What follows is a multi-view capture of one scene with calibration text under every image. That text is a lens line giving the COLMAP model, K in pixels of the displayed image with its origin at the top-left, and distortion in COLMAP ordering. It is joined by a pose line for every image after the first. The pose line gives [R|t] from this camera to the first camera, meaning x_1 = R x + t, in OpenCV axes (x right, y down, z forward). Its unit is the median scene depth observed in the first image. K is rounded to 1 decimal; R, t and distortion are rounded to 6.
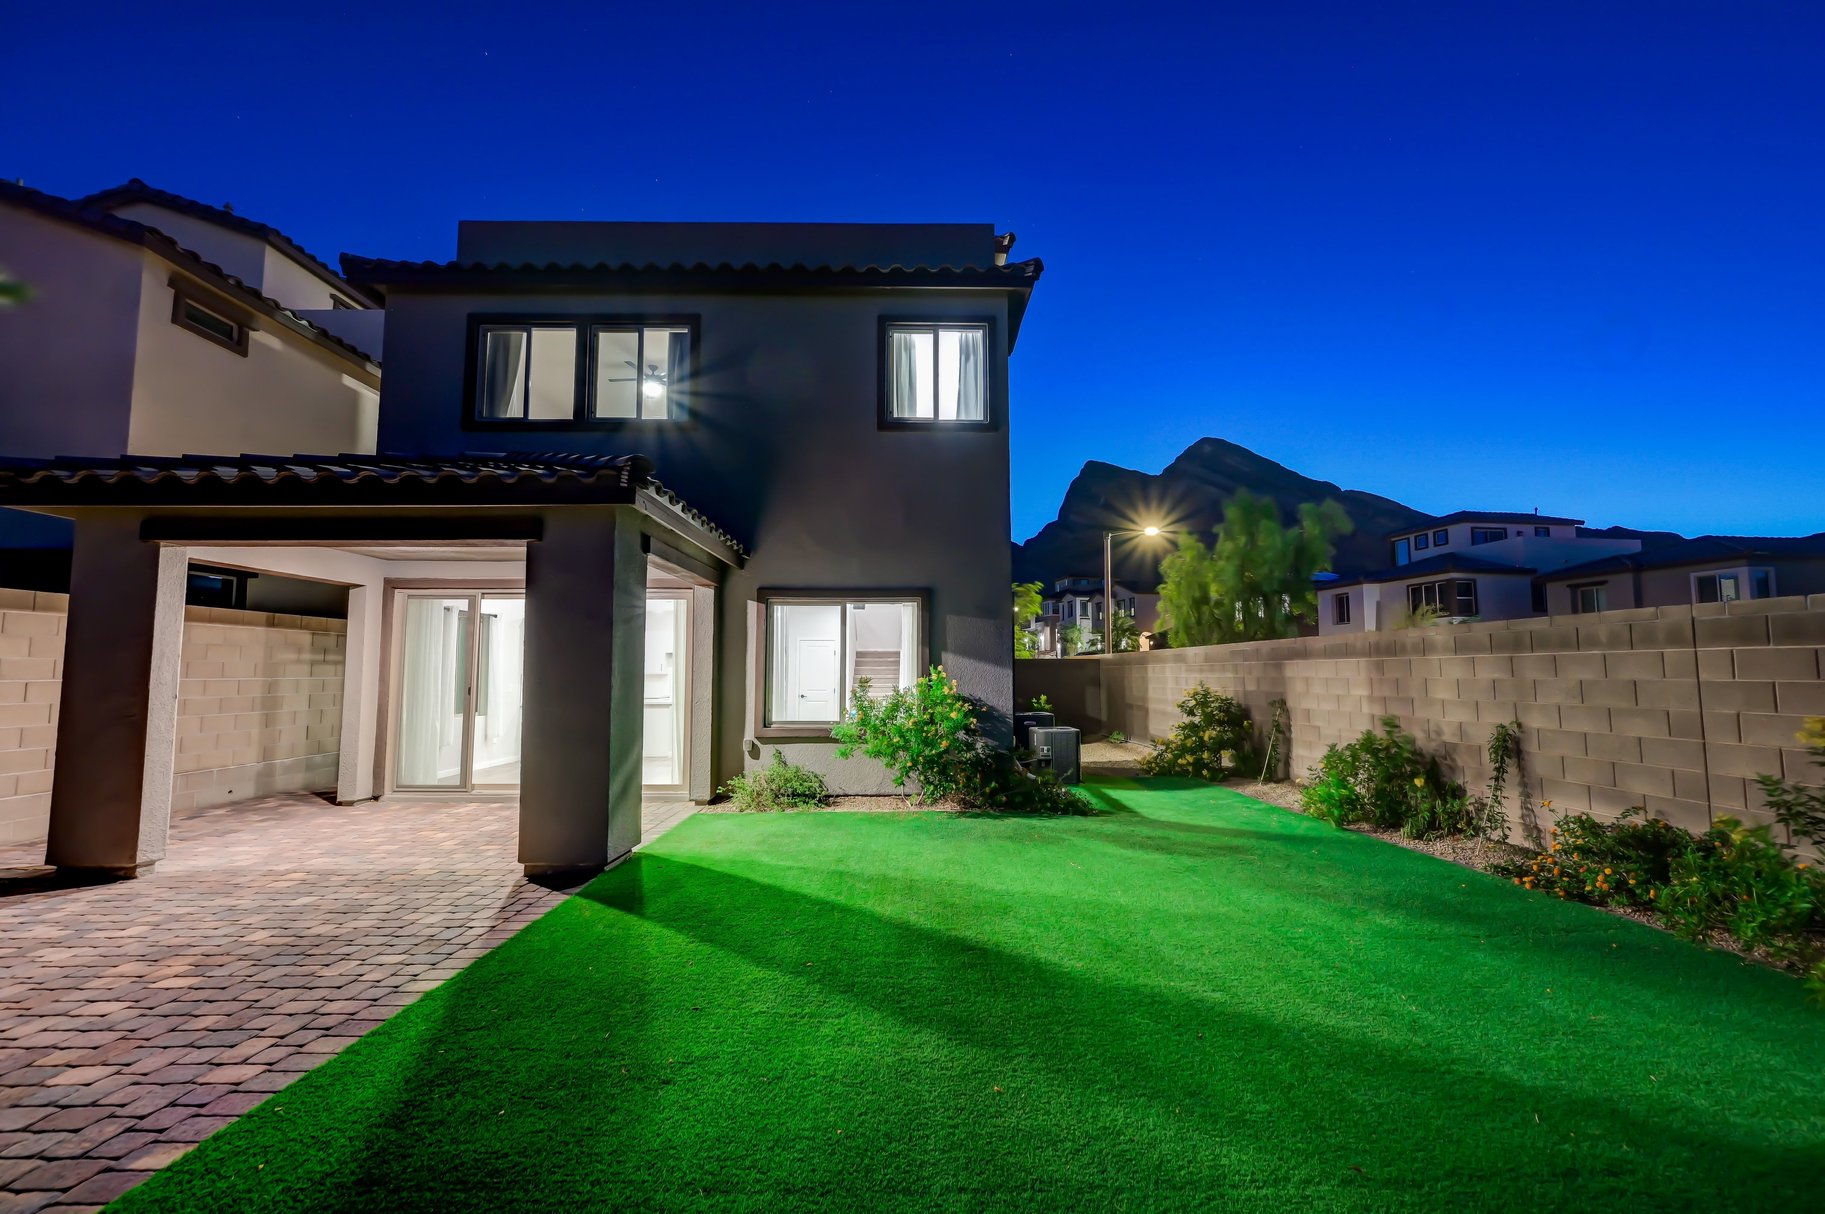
lens RADIAL K [[720.8, 0, 921.6], [0, 720.8, 620.5], [0, 0, 1]] dist [-0.000044, -0.000083]
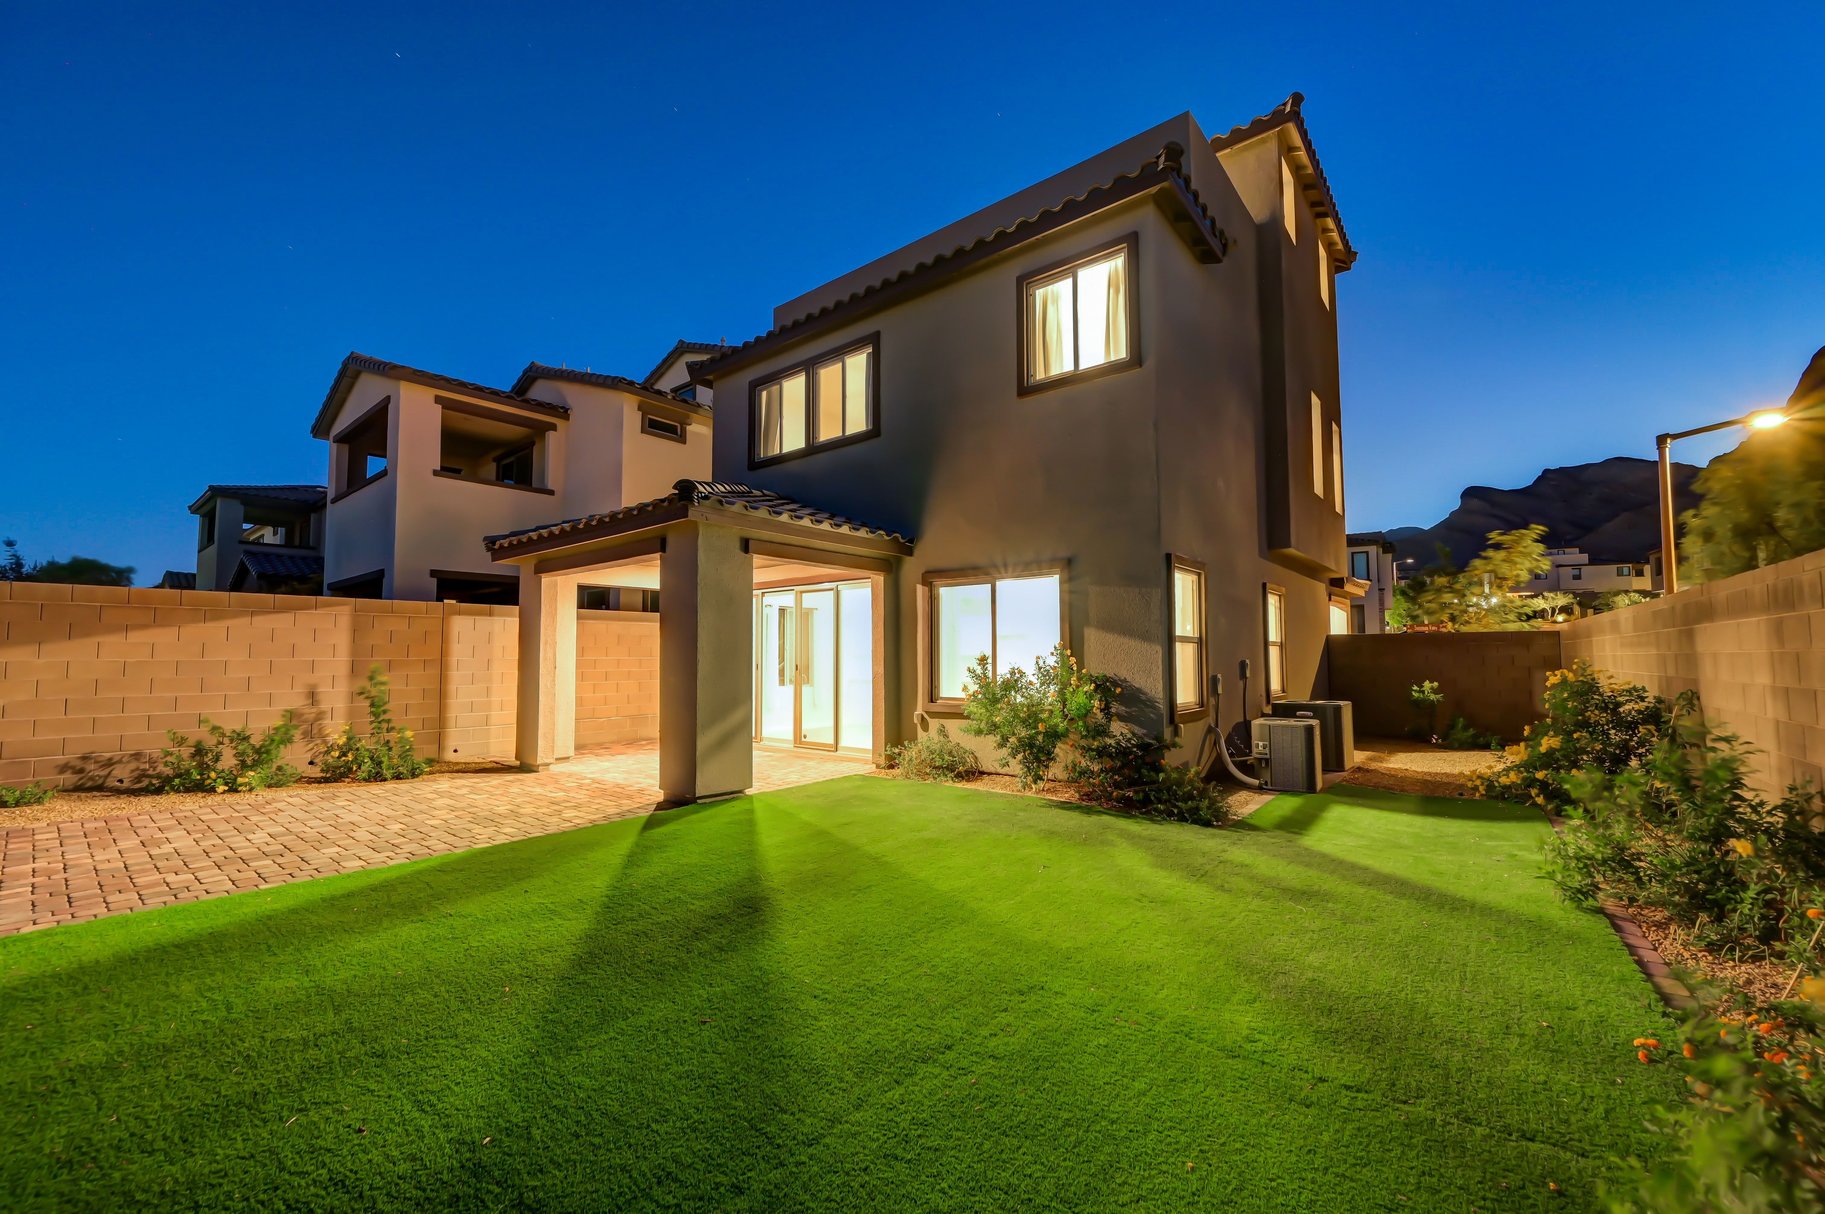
lens RADIAL K [[720.8, 0, 921.6], [0, 720.8, 620.5], [0, 0, 1]] dist [-0.000044, -0.000083]
pose [[0.765789, -0.034520, -0.642165, 0.459634], [0.049594, 0.998755, 0.005453, 0.020741], [0.641177, -0.036024, 0.766547, 0.176689]]
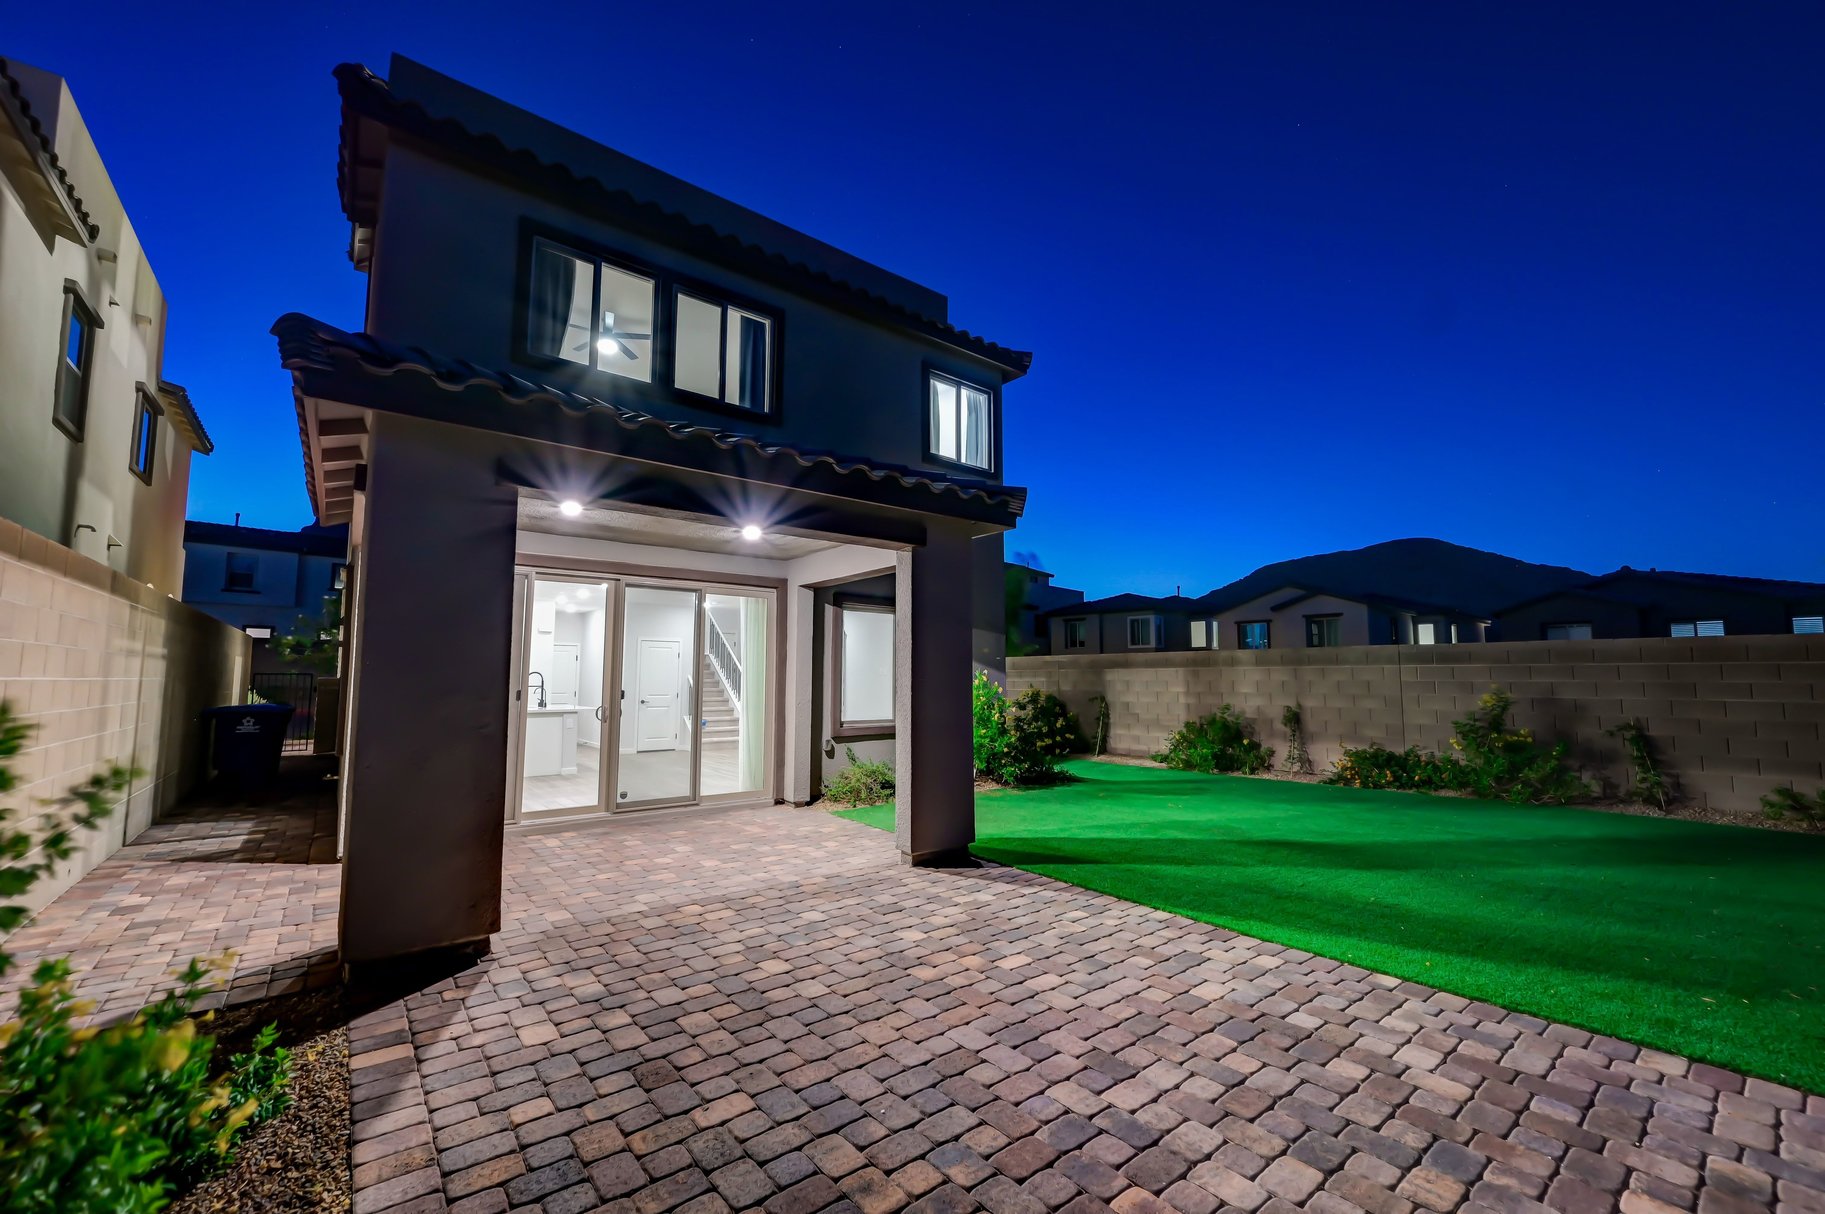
lens RADIAL K [[720.8, 0, 921.6], [0, 720.8, 620.5], [0, 0, 1]] dist [-0.000044, -0.000083]
pose [[0.787981, 0.052284, 0.613476, -0.767367], [-0.045824, 0.998605, -0.026248, 0.016050], [-0.613992, -0.007429, 0.789277, 0.107530]]
